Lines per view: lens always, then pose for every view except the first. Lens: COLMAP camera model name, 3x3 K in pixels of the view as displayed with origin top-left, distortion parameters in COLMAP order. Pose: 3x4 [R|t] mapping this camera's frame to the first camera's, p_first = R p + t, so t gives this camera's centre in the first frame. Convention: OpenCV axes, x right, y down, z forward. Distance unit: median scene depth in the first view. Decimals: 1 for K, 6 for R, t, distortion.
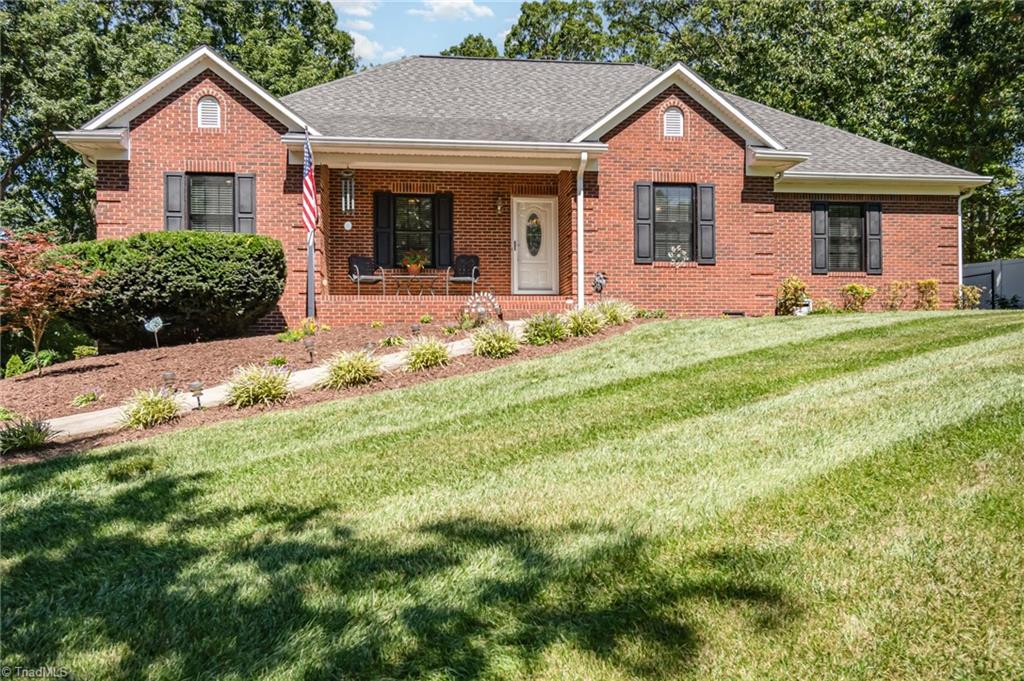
lens RADIAL K [[790.6, 0, 512.0], [0, 790.6, 340.5], [0, 0, 1]] dist [0.003102, 0.000419]
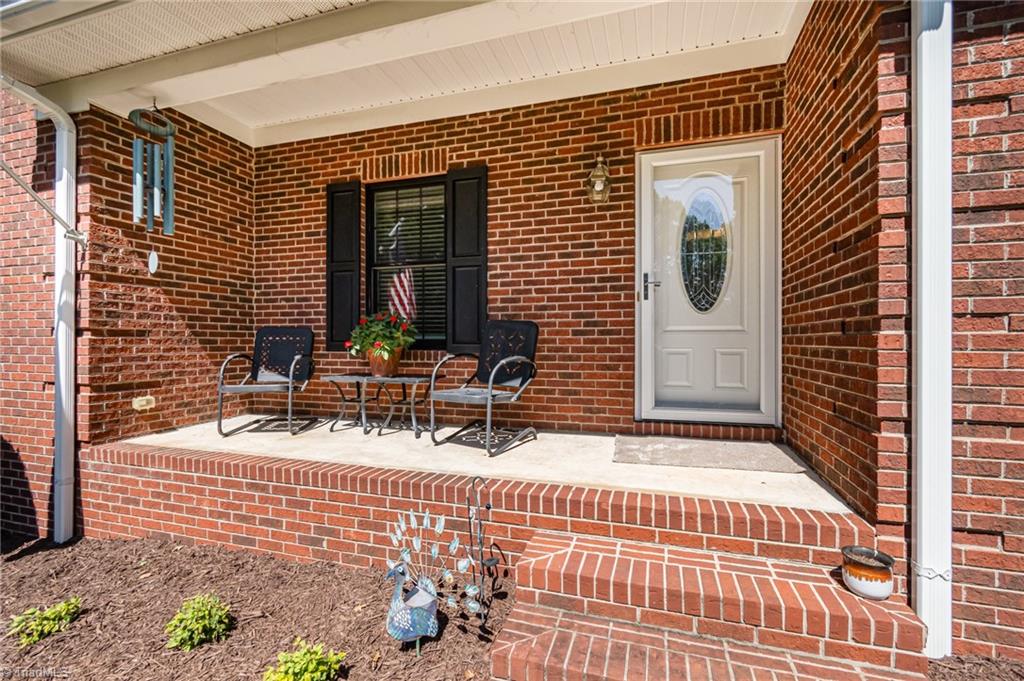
lens RADIAL K [[394.1, 0, 548.8], [0, 394.1, 324.9], [0, 0, 1]] dist [0.000158, 0.000016]
pose [[0.914735, 0.000538, -0.404054, 0.037010], [0.006142, 0.999865, 0.015235, -0.109536], [0.404007, -0.016418, 0.914608, 0.846127]]
